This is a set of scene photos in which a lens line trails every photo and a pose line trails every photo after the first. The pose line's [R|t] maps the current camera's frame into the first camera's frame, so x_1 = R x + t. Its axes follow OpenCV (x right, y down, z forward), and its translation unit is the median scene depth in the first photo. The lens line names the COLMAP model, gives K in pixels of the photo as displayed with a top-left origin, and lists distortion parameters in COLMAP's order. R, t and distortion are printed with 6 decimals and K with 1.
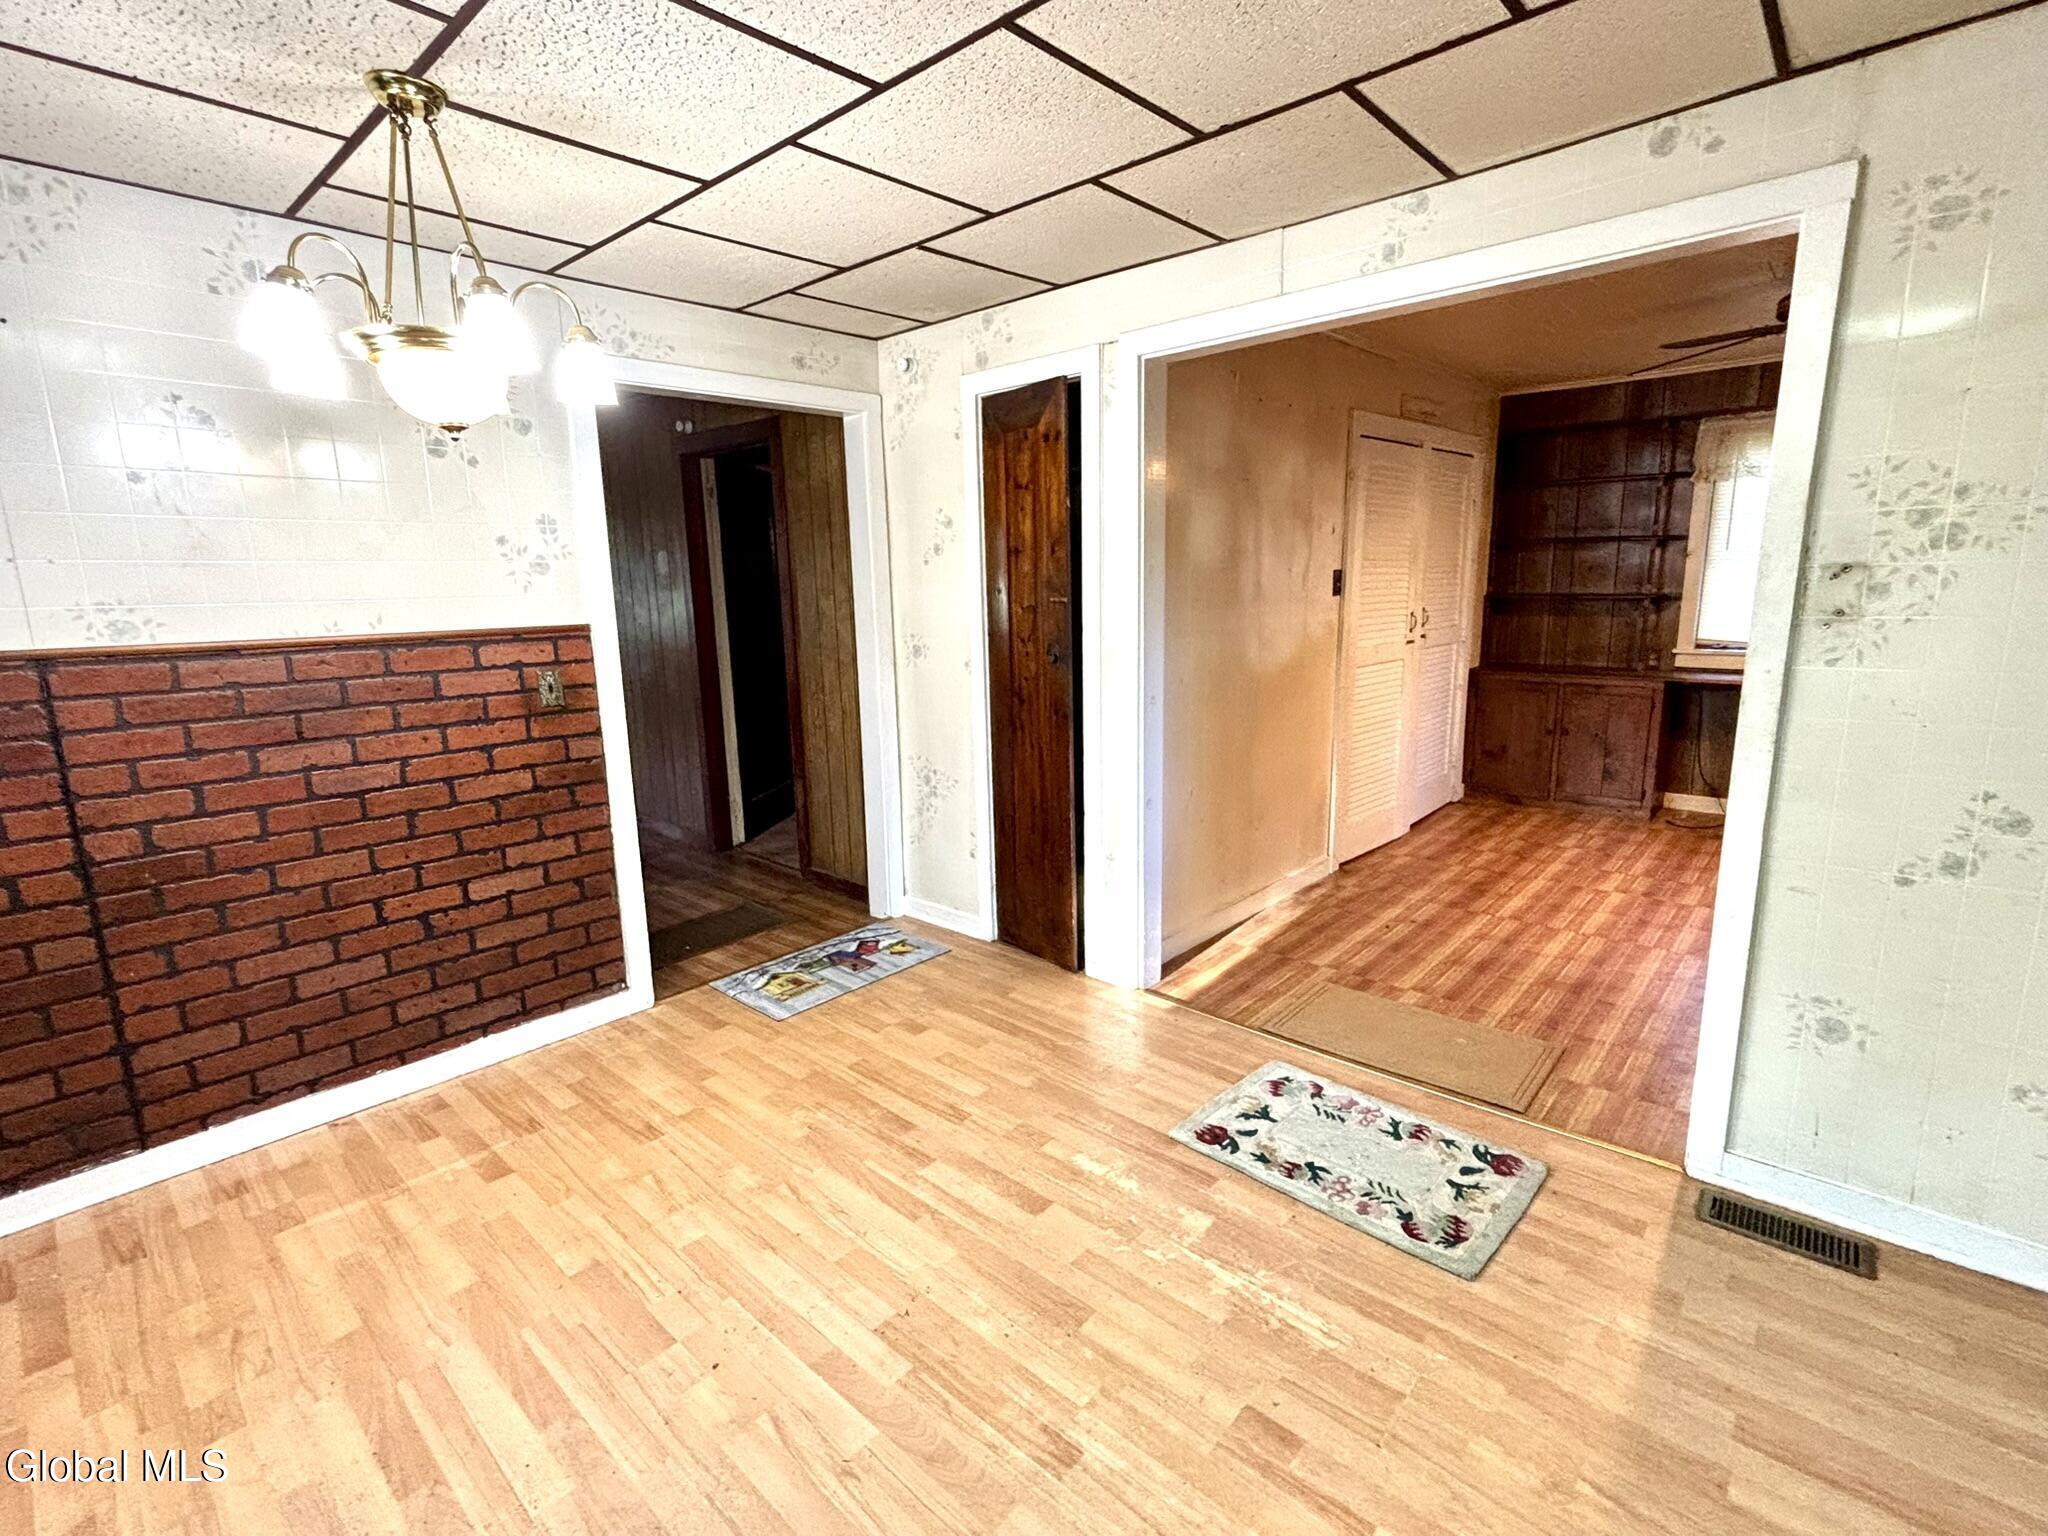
lens RADIAL K [[974.1, 0, 1024.0], [0, 974.1, 768.0], [0, 0, 1]] dist [-0.000937, -0.000065]
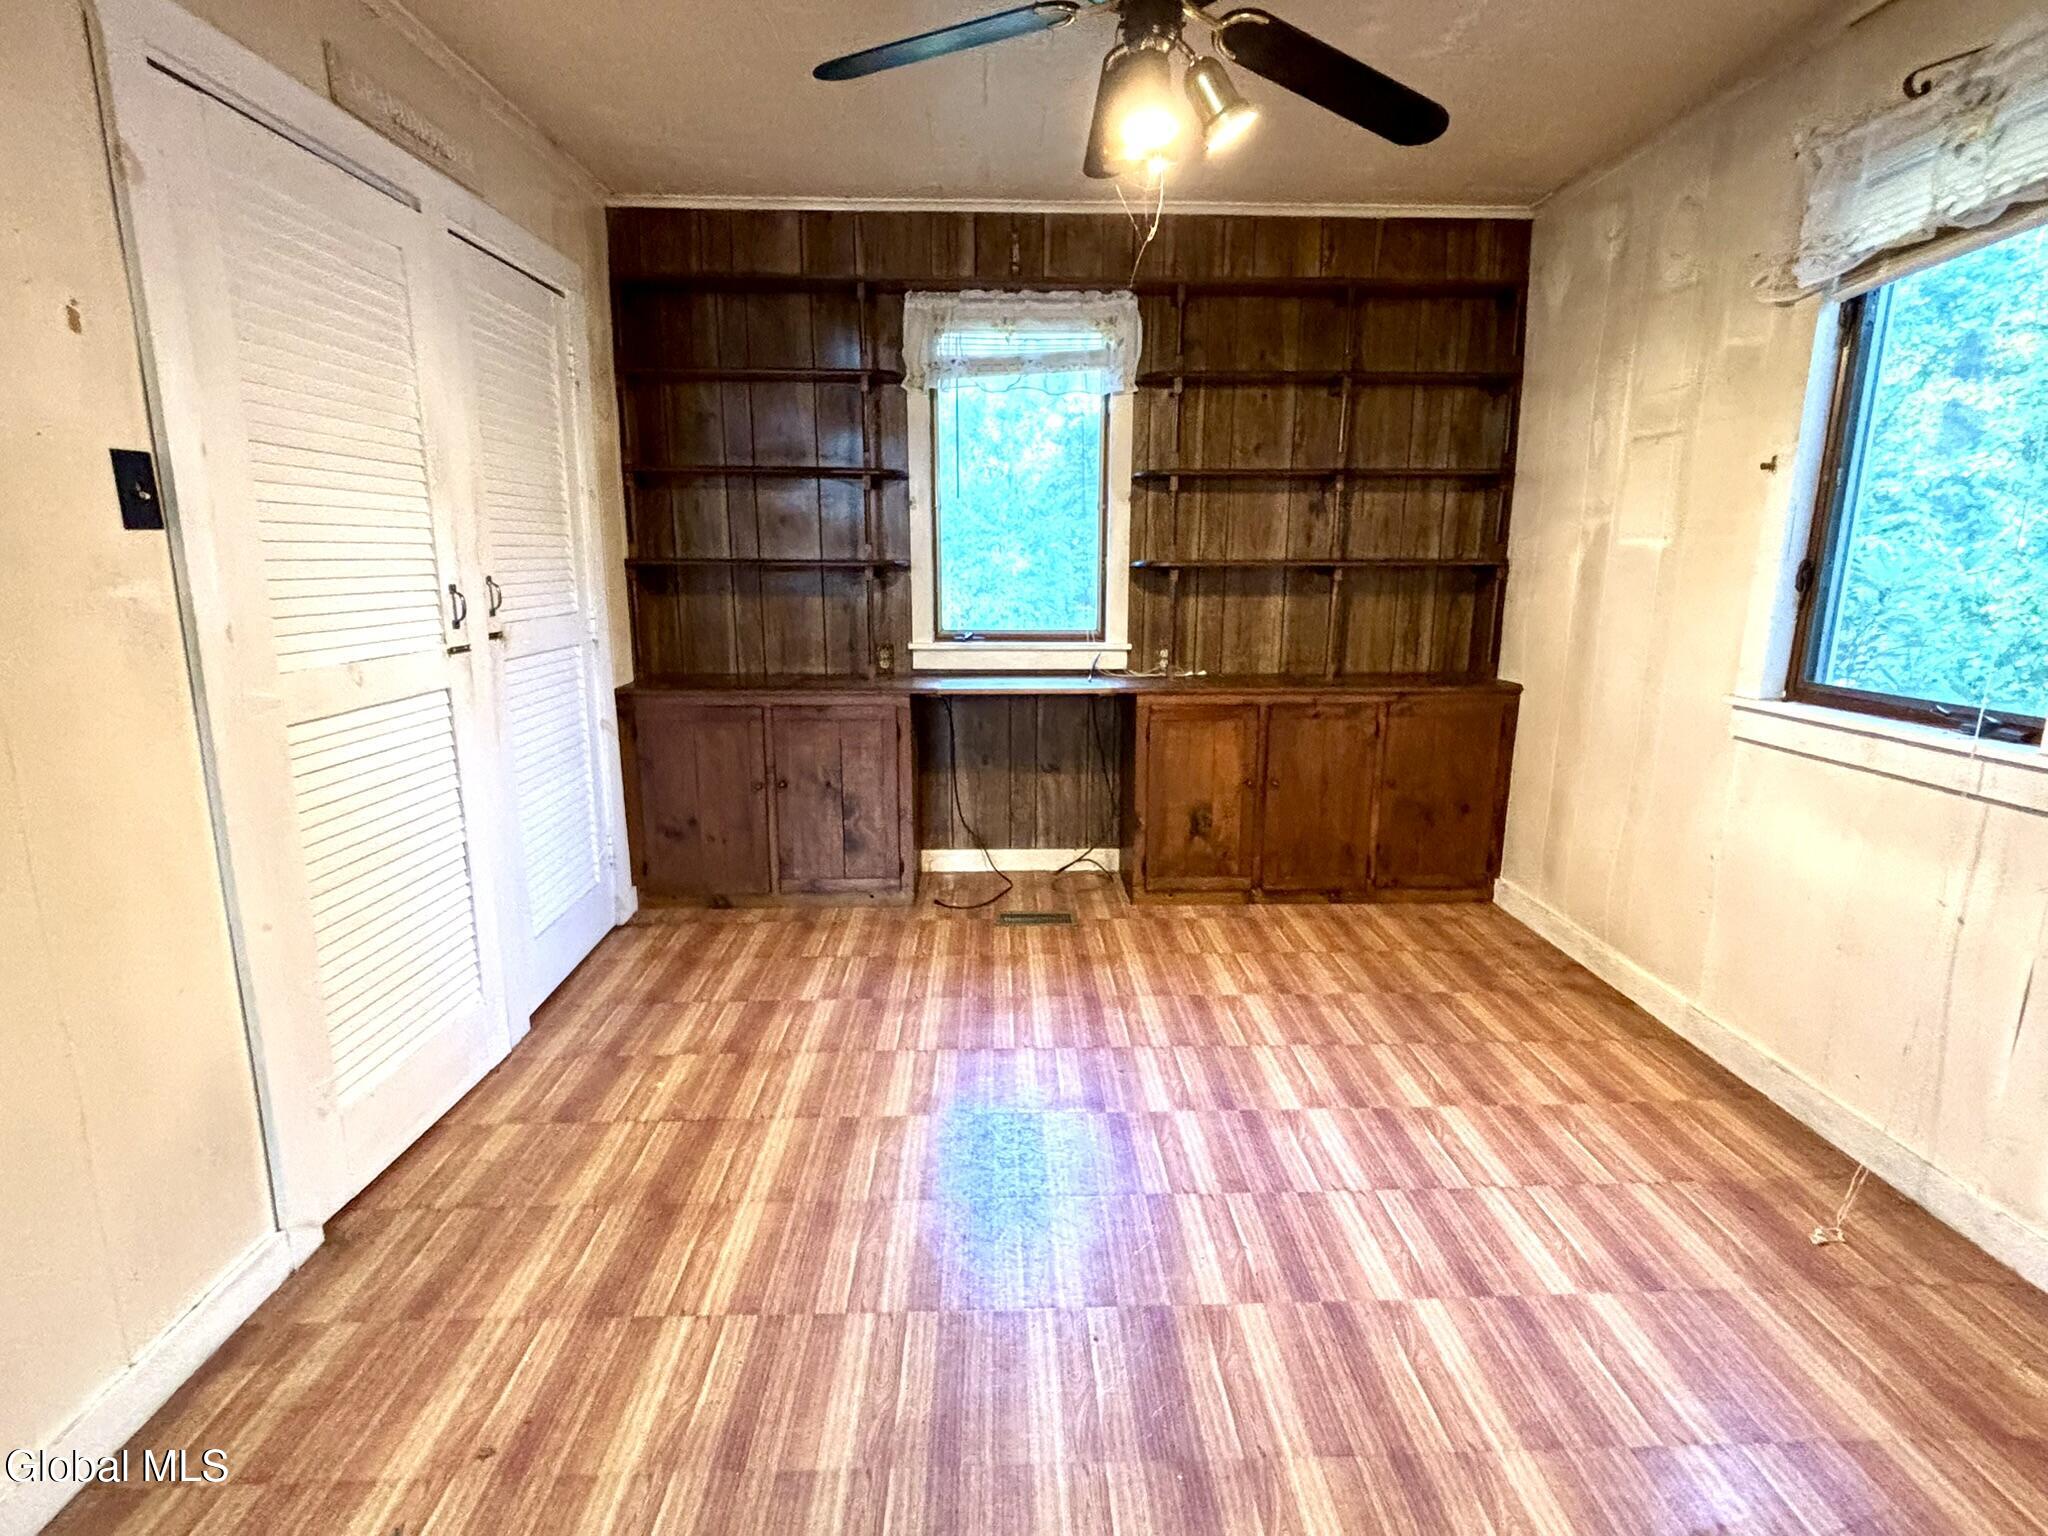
lens RADIAL K [[953.1, 0, 1024.0], [0, 953.1, 768.0], [0, 0, 1]] dist [0.001670, -0.041406]
pose [[0.717181, -0.125767, 0.685445, 0.261735], [0.116544, 0.991374, 0.059960, -0.066930], [-0.687073, 0.036882, 0.725652, 0.470798]]
